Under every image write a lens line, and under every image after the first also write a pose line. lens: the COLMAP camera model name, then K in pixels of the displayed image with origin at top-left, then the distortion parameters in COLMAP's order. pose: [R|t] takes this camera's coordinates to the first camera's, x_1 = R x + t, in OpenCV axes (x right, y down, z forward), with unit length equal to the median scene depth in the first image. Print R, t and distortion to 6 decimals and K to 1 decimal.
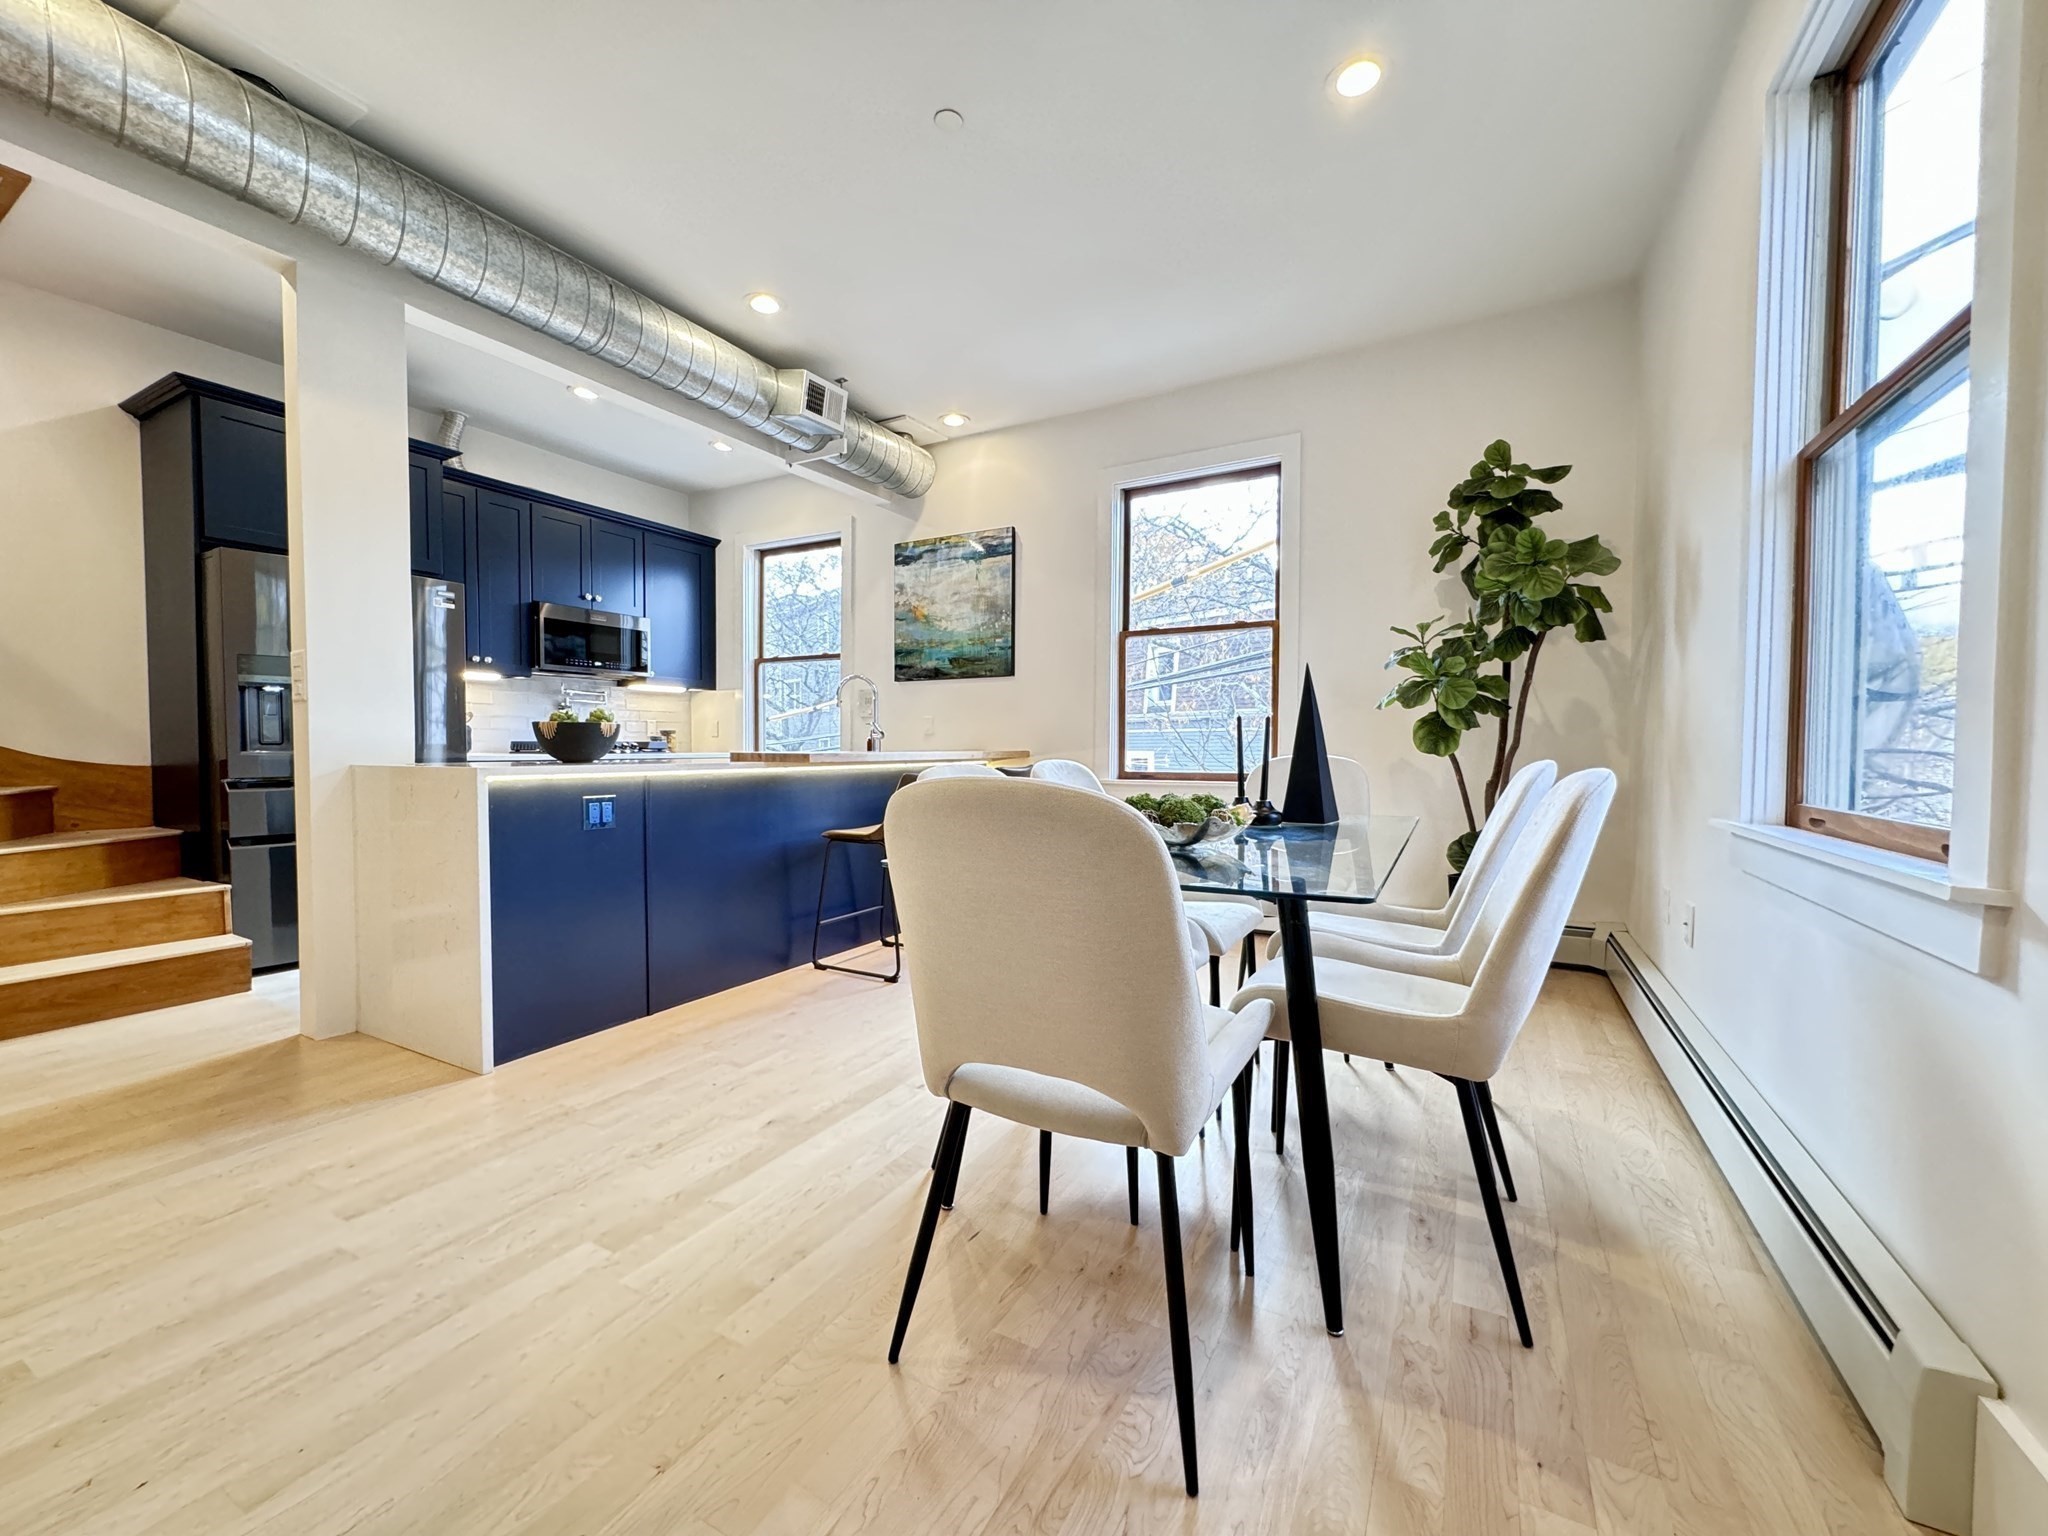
lens RADIAL K [[823.8, 0, 1024.0], [0, 823.8, 768.0], [0, 0, 1]] dist [-0.002988, 0.000077]
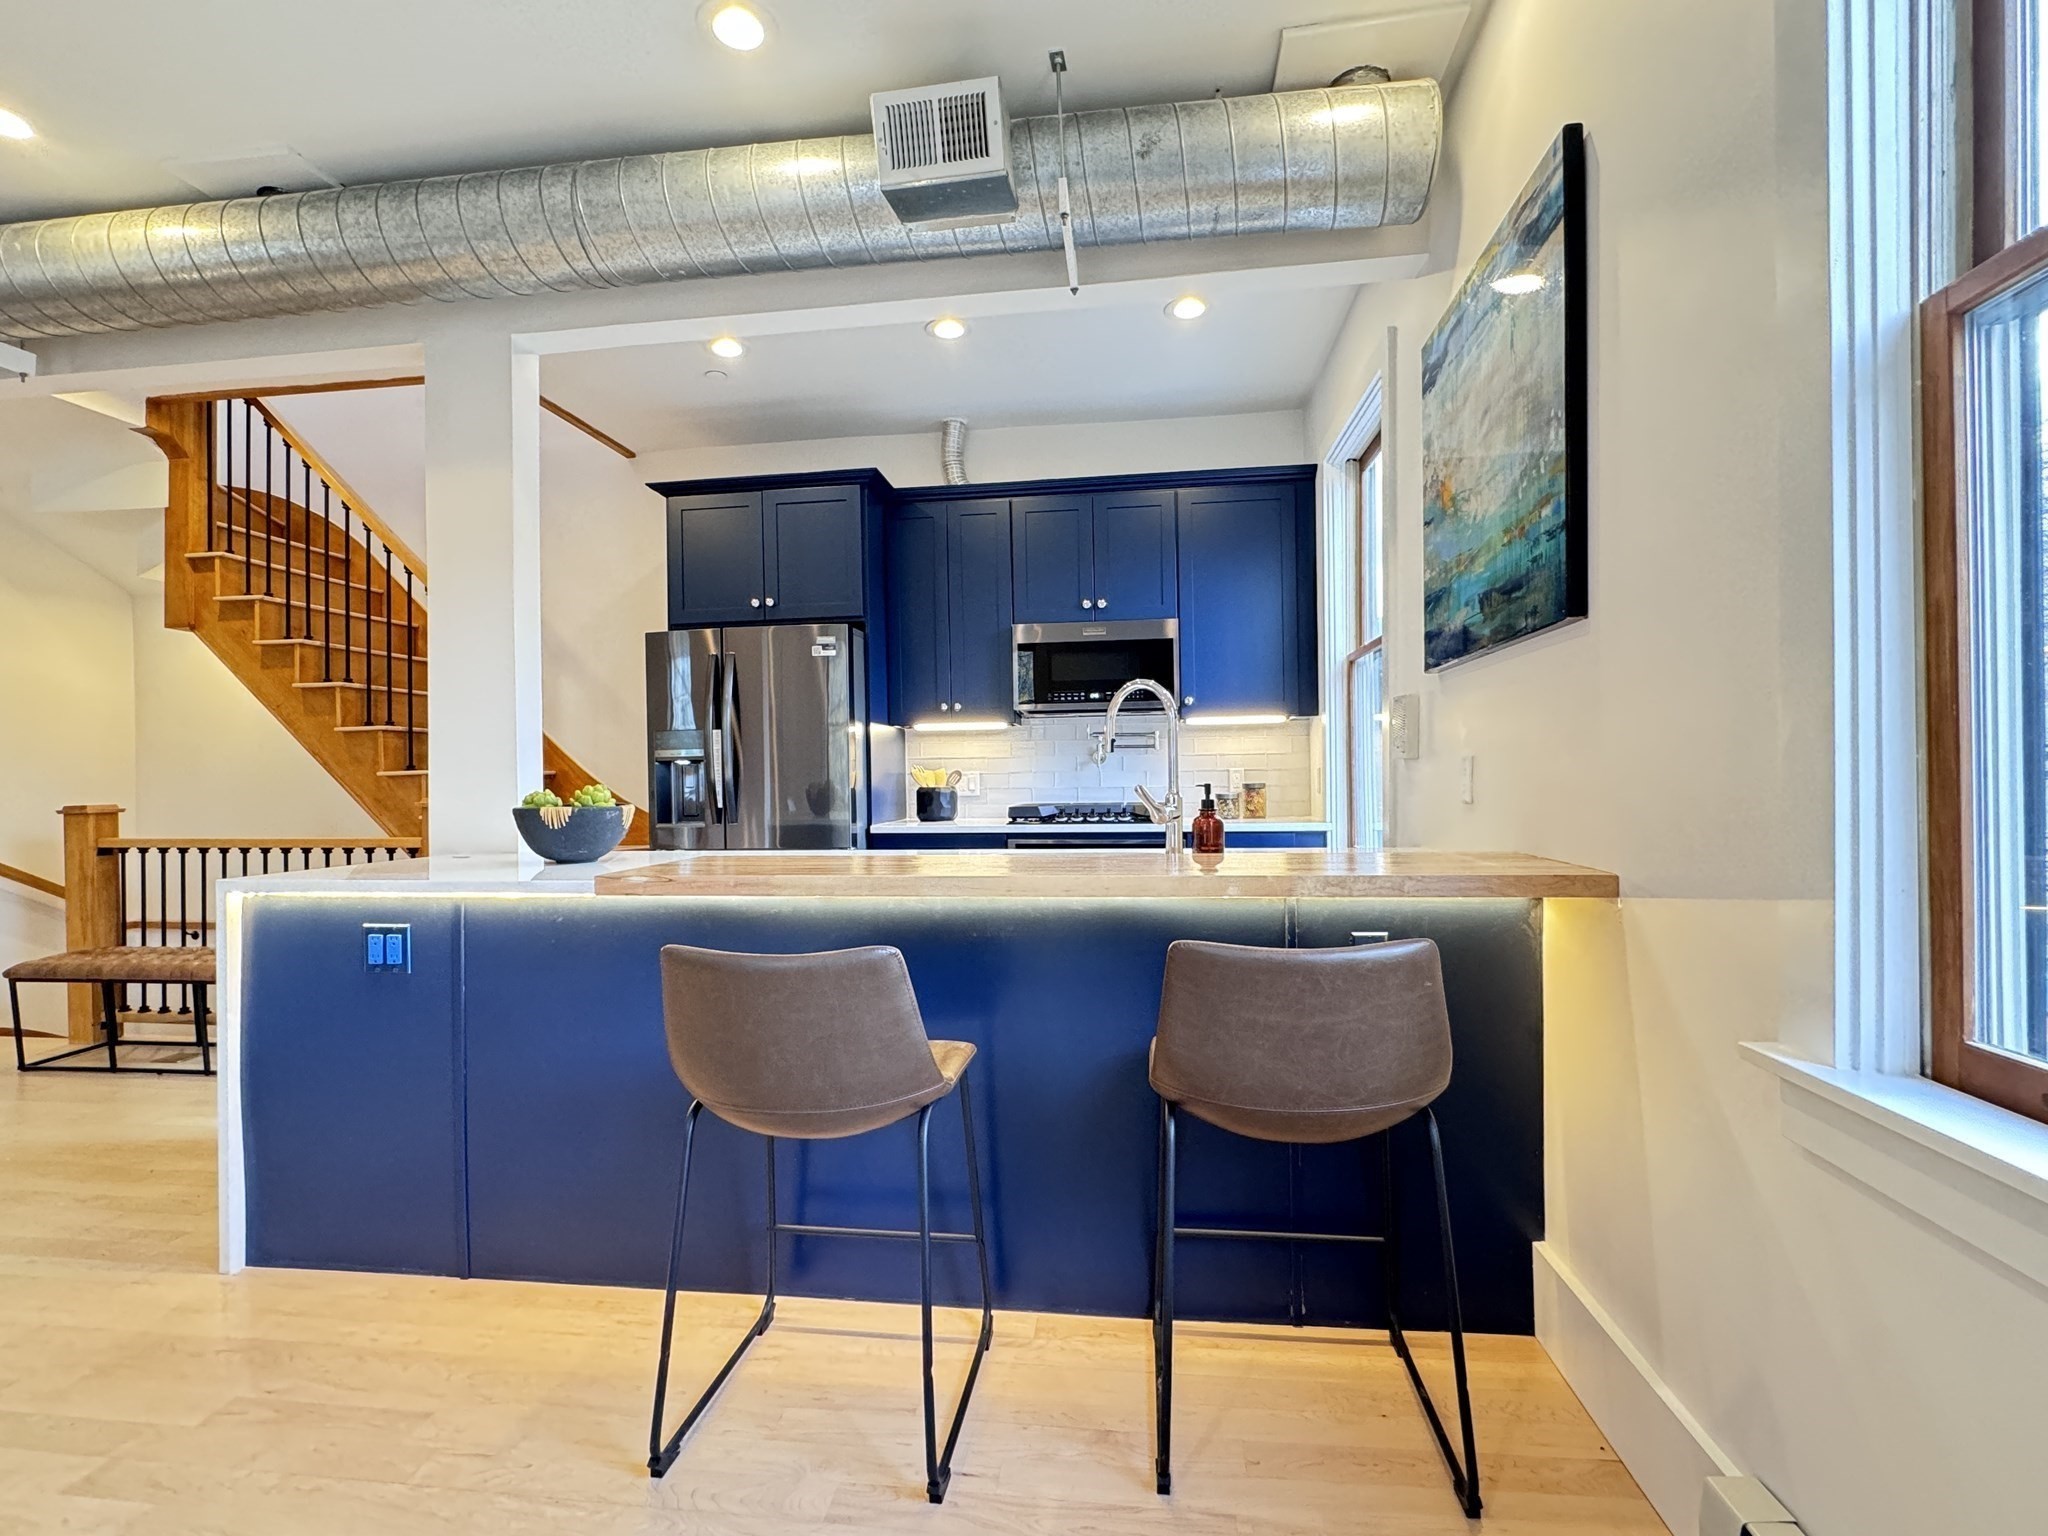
lens RADIAL K [[937.1, 0, 1024.0], [0, 937.1, 768.0], [0, 0, 1]] dist [0.012307, -0.000268]
pose [[0.348083, -0.015573, -0.937334, 0.239486], [-0.011396, 0.999718, -0.020841, -0.050525], [0.937395, 0.017936, 0.347807, 0.721713]]
